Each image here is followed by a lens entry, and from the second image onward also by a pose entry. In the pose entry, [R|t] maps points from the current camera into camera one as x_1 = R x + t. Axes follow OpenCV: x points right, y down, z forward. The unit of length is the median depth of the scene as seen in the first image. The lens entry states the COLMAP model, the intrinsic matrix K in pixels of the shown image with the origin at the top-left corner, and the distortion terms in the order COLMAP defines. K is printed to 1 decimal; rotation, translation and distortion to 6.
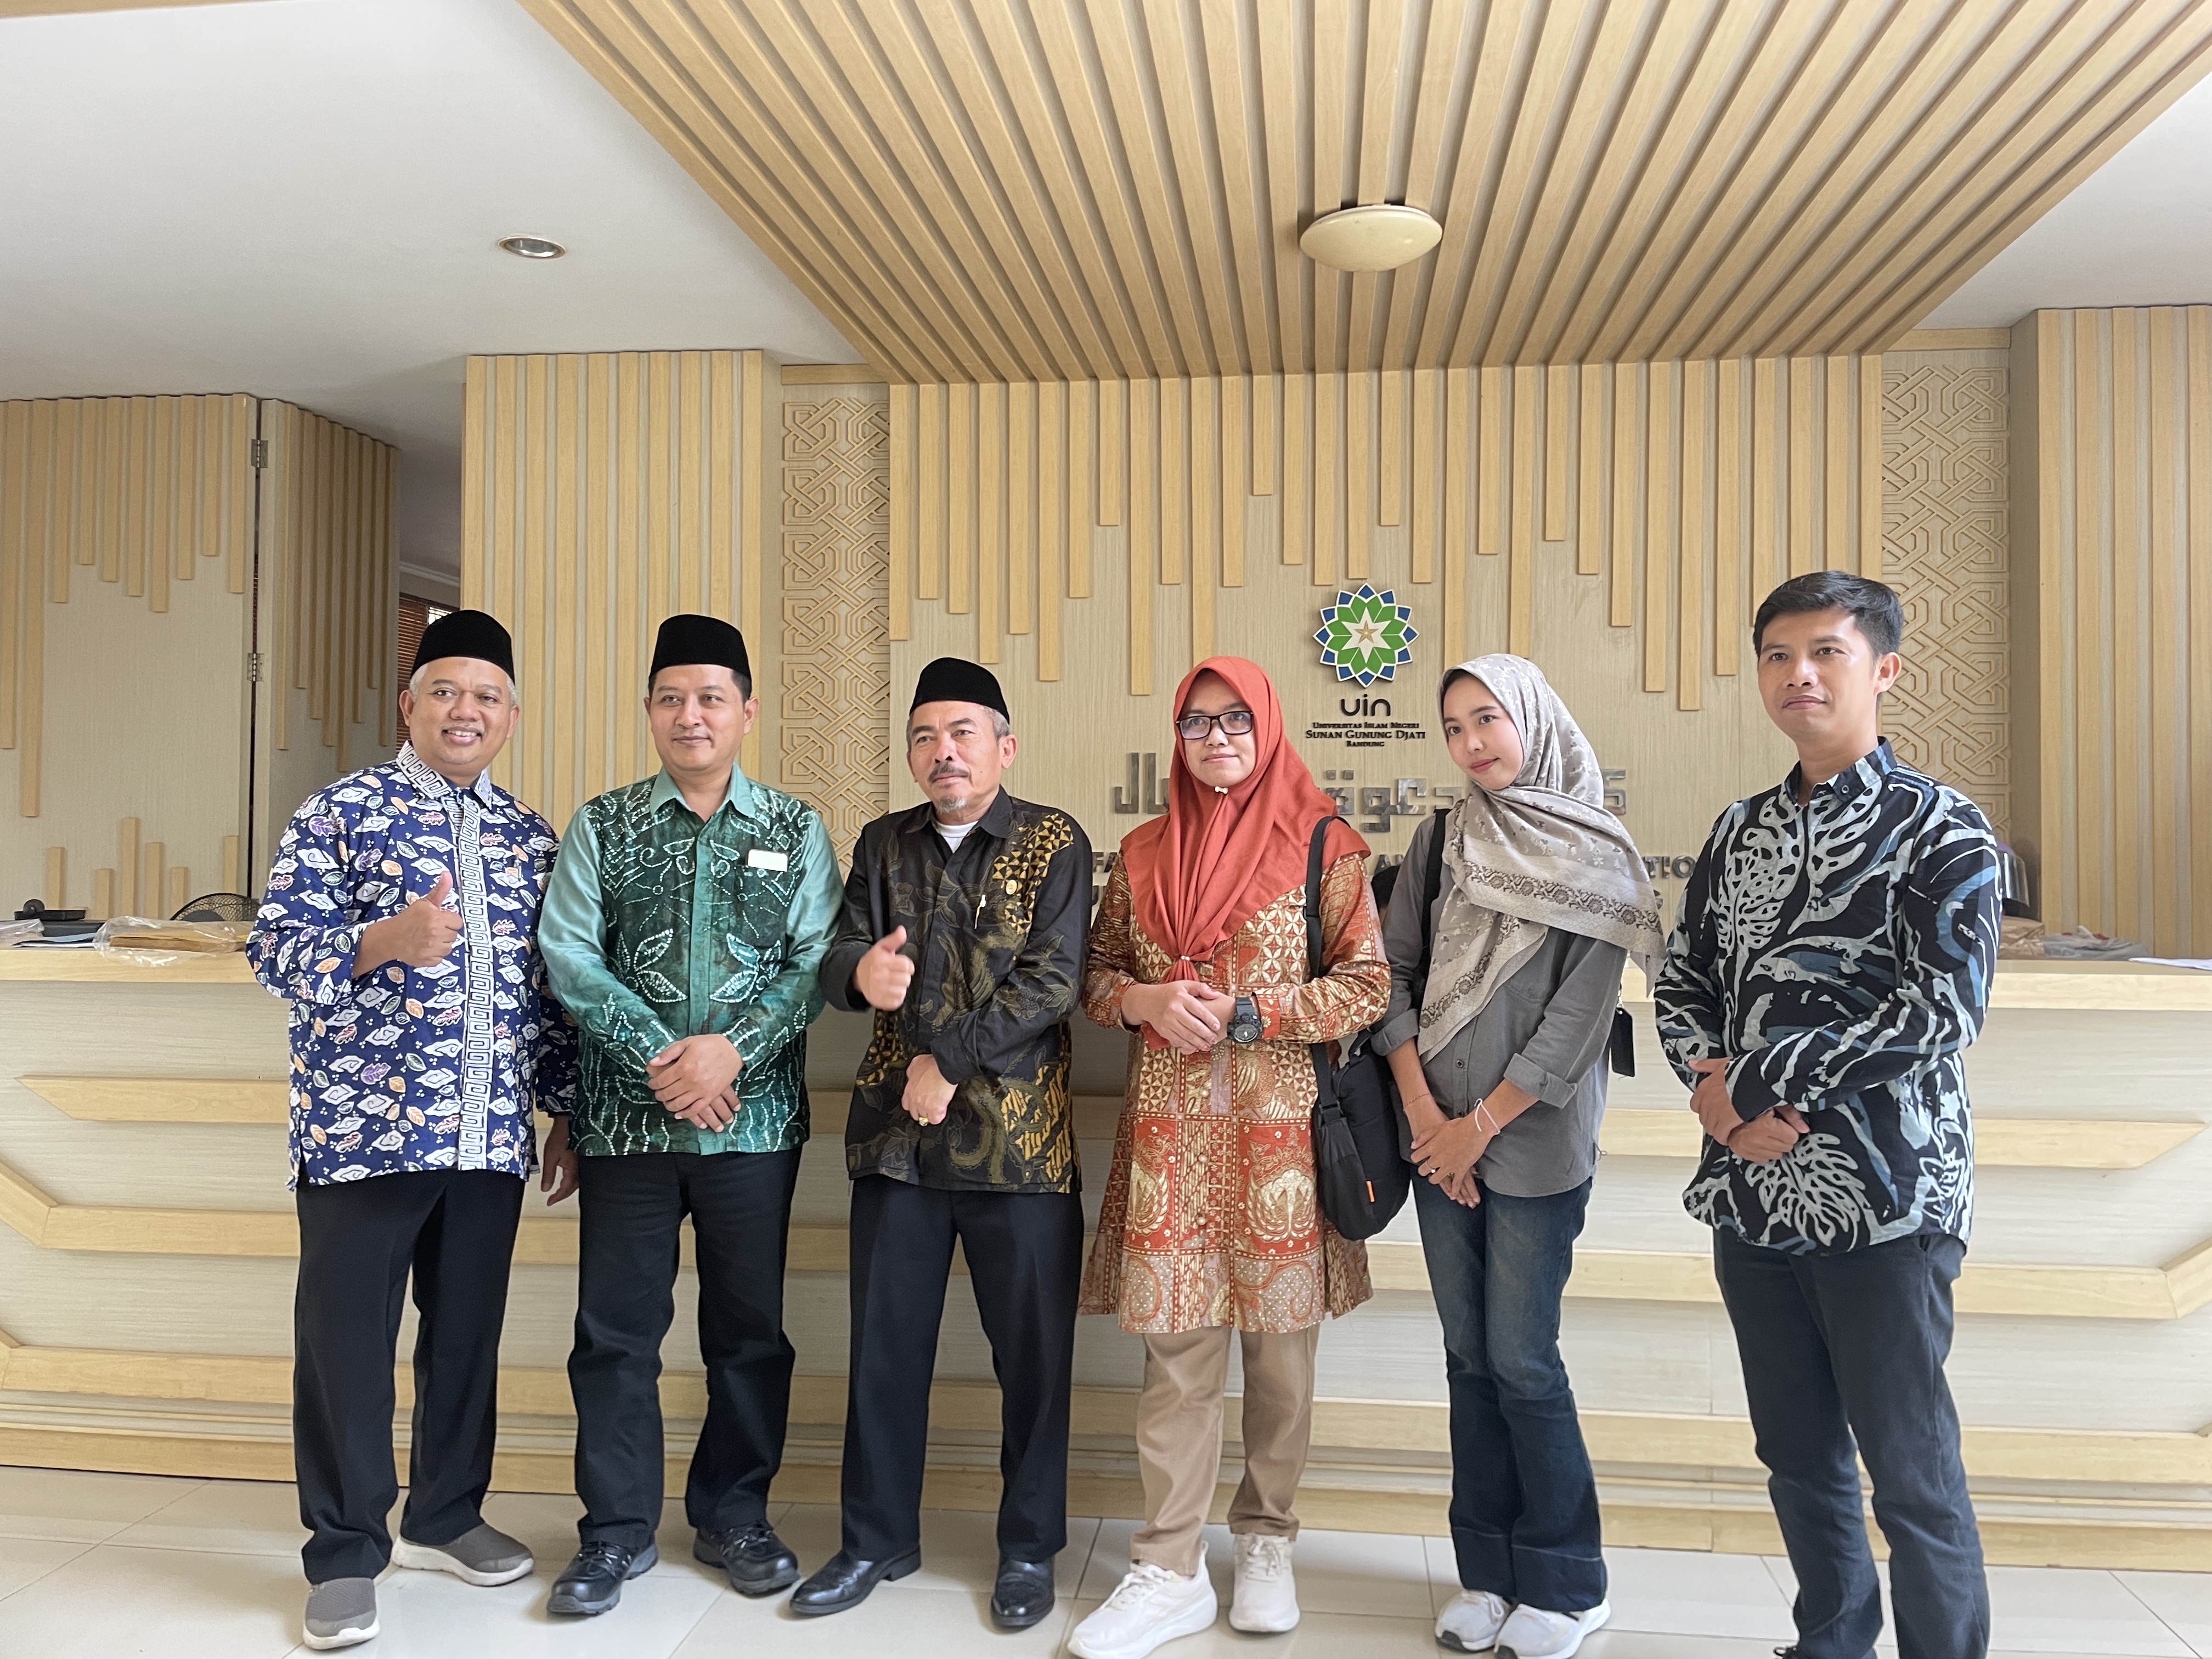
lens RADIAL K [[1641.3, 0, 1142.0], [0, 1641.3, 788.8], [0, 0, 1]] dist [0.089028, -0.111748]
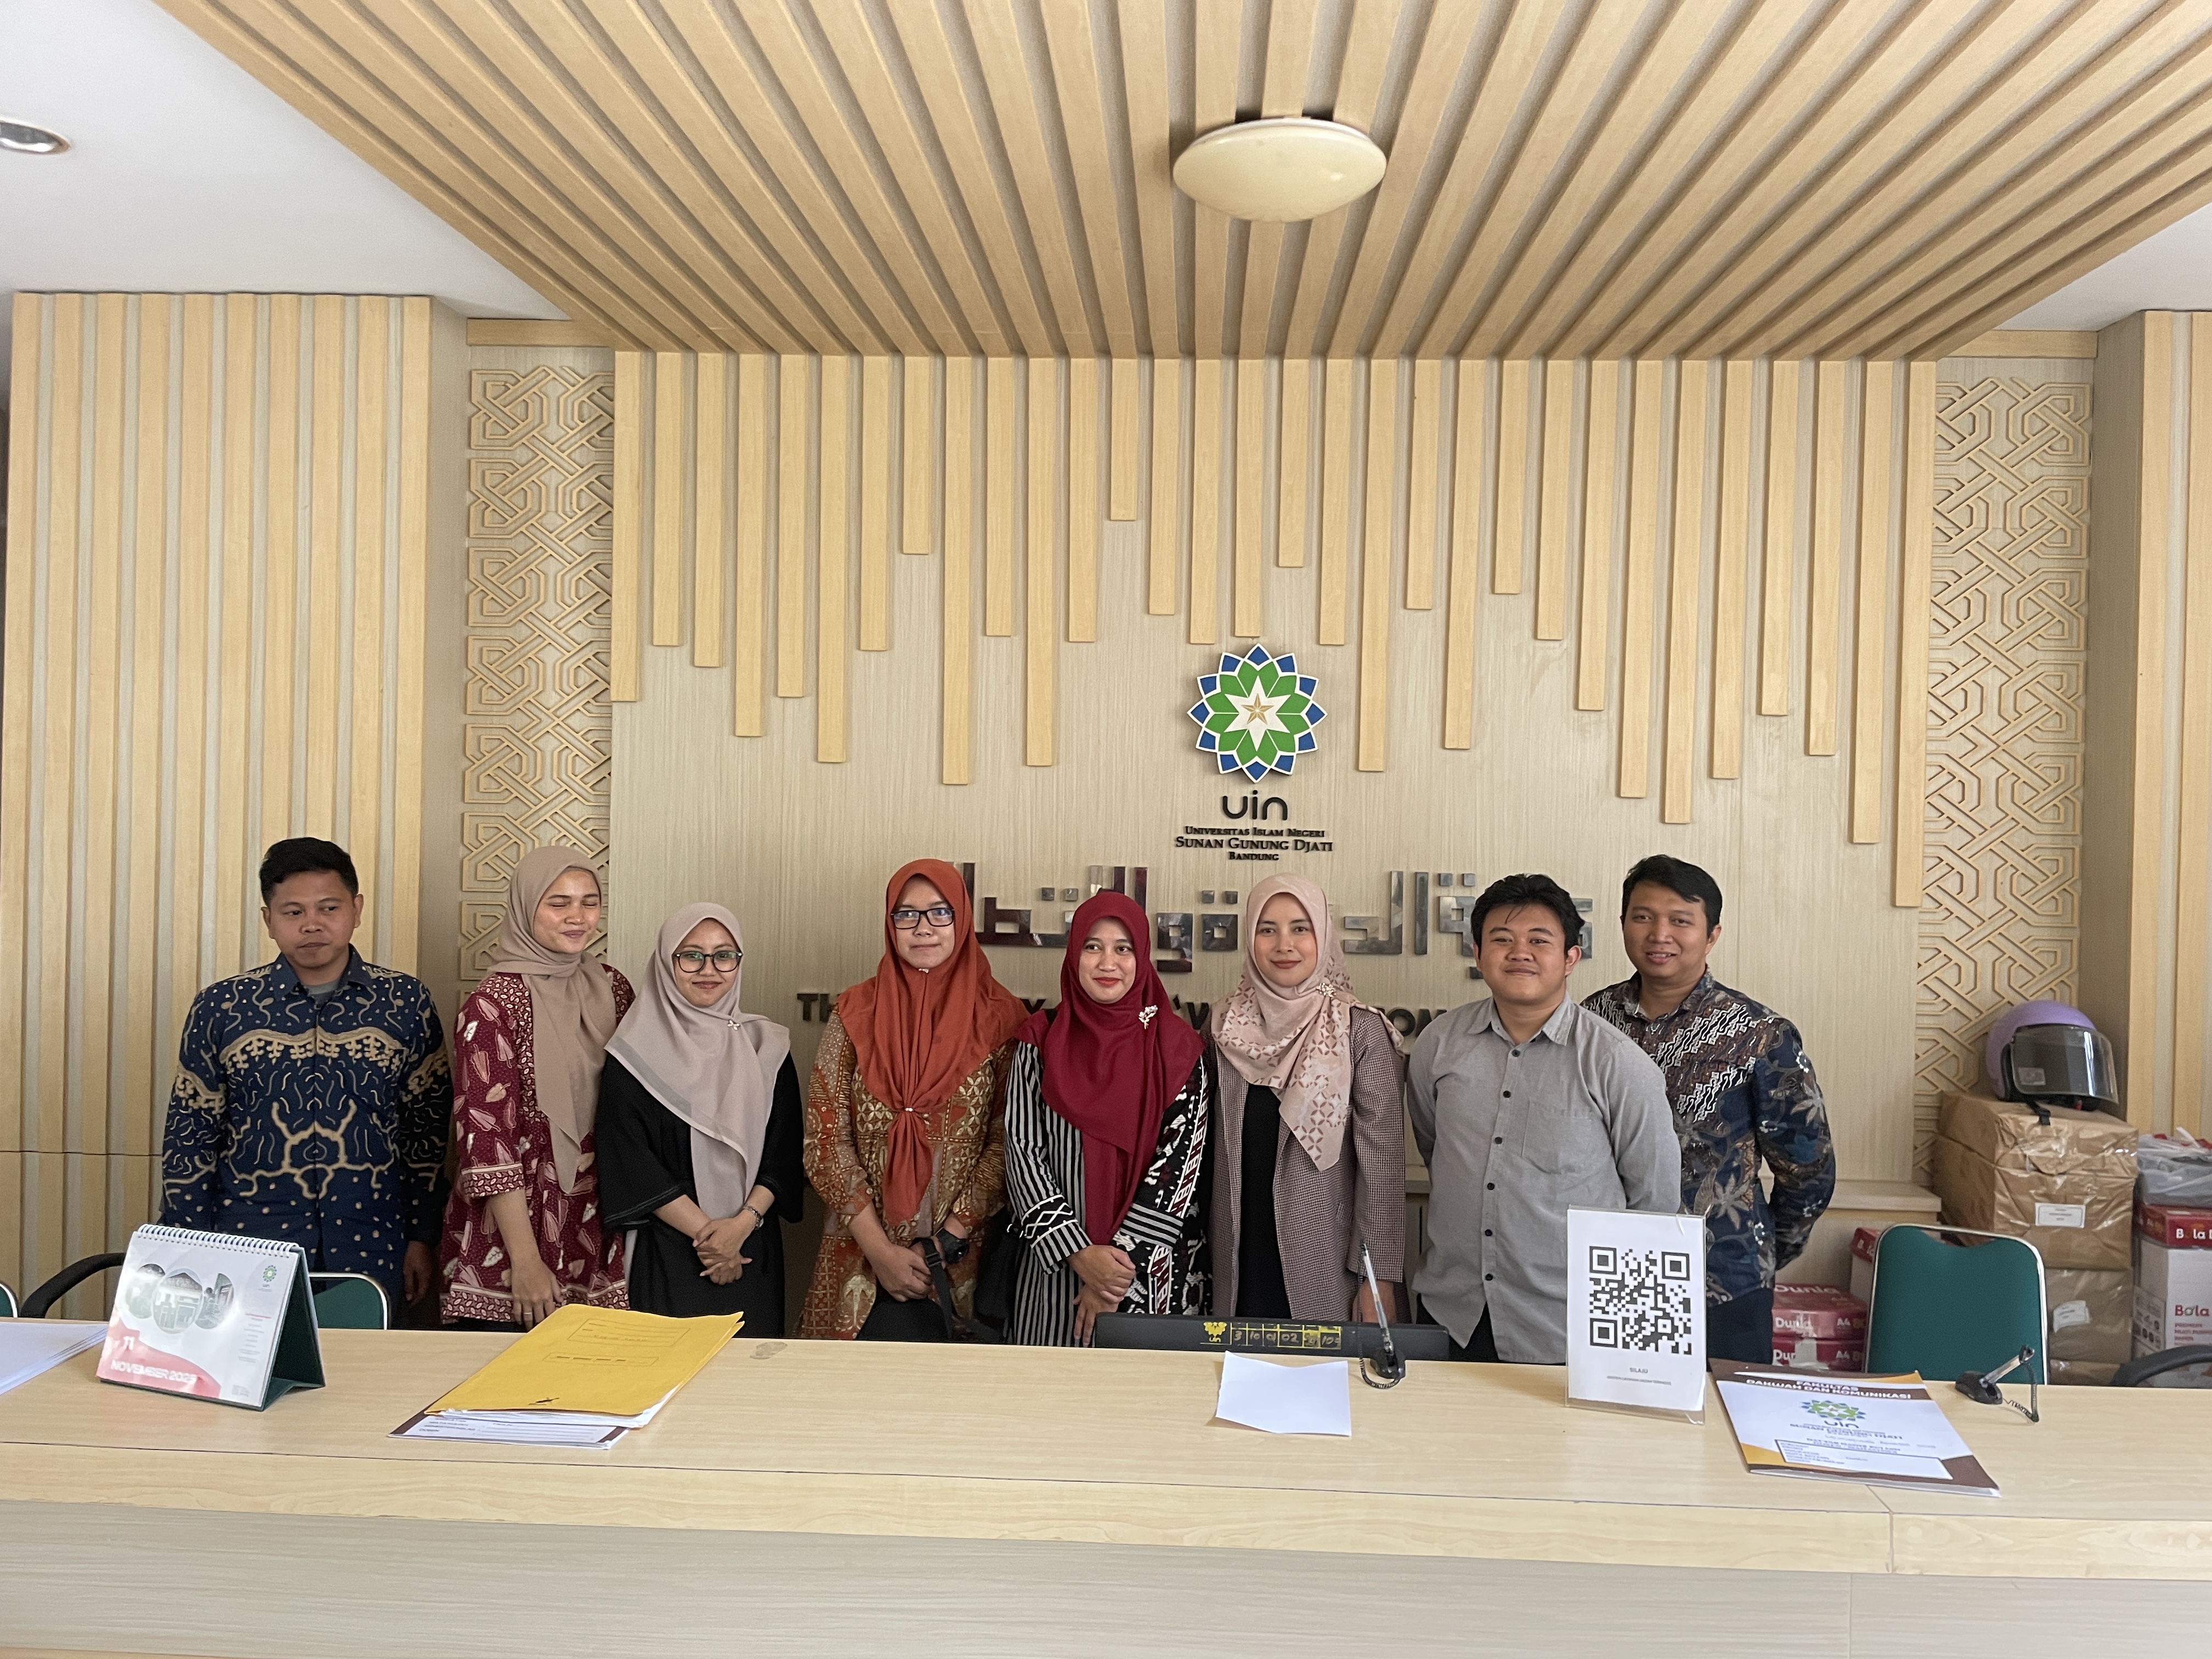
lens RADIAL K [[1641.3, 0, 1142.0], [0, 1641.3, 788.8], [0, 0, 1]] dist [0.089028, -0.111748]
pose [[0.997149, 0.014853, 0.073987, 0.029051], [-0.016913, 0.999484, 0.027301, -0.078337], [-0.073543, -0.028474, 0.996885, 0.256804]]
